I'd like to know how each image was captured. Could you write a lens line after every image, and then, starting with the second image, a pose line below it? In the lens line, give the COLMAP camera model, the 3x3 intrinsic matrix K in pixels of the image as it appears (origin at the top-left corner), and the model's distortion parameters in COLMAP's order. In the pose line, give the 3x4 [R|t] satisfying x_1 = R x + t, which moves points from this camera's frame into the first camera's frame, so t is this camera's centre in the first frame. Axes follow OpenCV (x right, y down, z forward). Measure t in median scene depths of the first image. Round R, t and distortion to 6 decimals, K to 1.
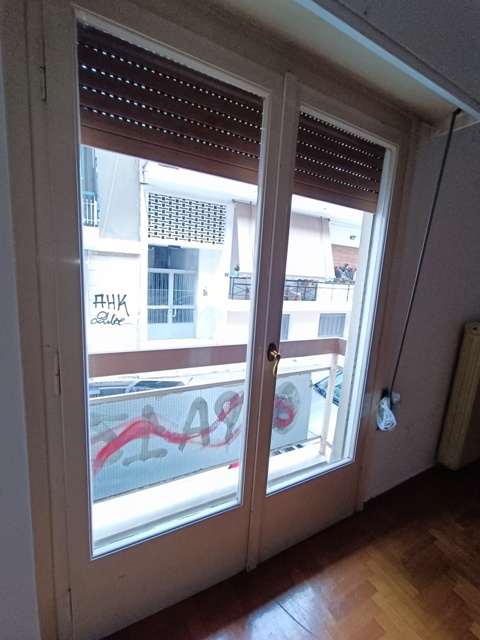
lens RADIAL K [[284.9, 0, 240.0], [0, 284.9, 320.0], [0, 0, 1]] dist [-0.002342, -0.000852]
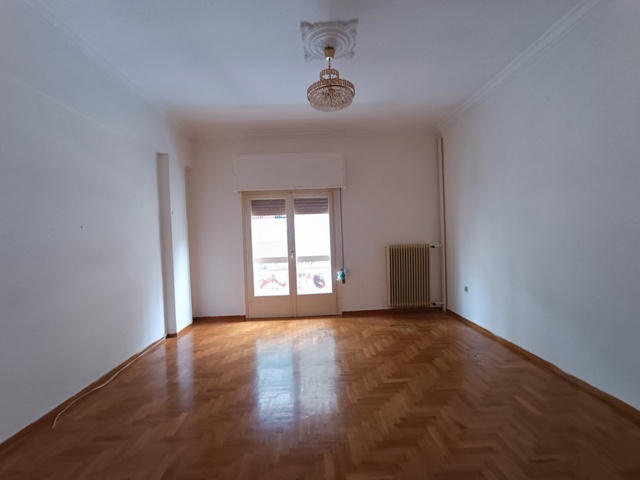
lens RADIAL K [[284.9, 0, 320.0], [0, 284.9, 240.0], [0, 0, 1]] dist [-0.002342, -0.000852]
pose [[0.890356, -0.087437, -0.446789, 1.866456], [0.019494, 0.987805, -0.154468, 0.453237], [0.454847, 0.128822, 0.881203, -1.978251]]
